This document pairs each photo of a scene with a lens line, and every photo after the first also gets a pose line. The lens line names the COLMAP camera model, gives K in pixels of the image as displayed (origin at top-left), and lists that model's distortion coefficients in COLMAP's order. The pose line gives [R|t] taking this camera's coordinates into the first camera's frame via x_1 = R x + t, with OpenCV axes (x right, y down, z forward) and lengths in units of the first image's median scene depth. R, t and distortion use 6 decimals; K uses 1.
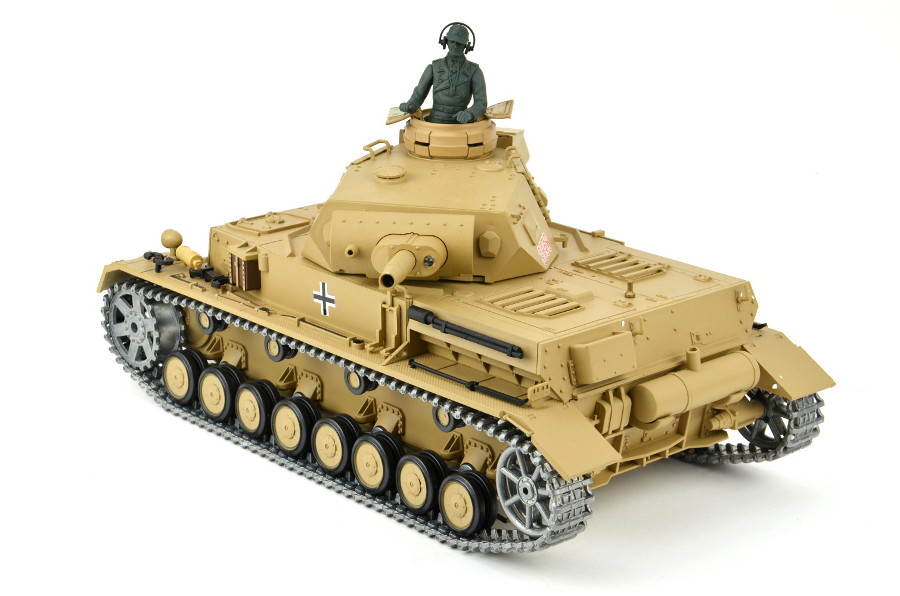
lens RADIAL K [[2104.6, 0, 449.3], [0, 2104.6, 300.4], [0, 0, 1]] dist [0.522870, 0.000000]
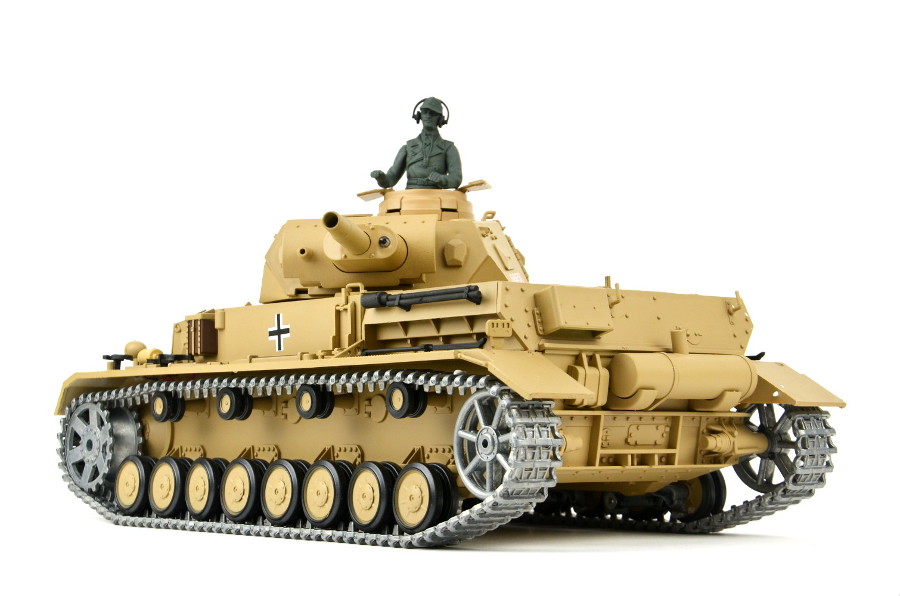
lens RADIAL K [[1839.7, 0, 445.4], [0, 1839.7, 295.8], [0, 0, 1]] dist [0.374599, 0.000000]
pose [[0.998924, -0.014216, -0.044134, 0.048903], [-0.003441, 0.926480, -0.376329, 0.287733], [0.046240, 0.376076, 0.925434, 0.254386]]
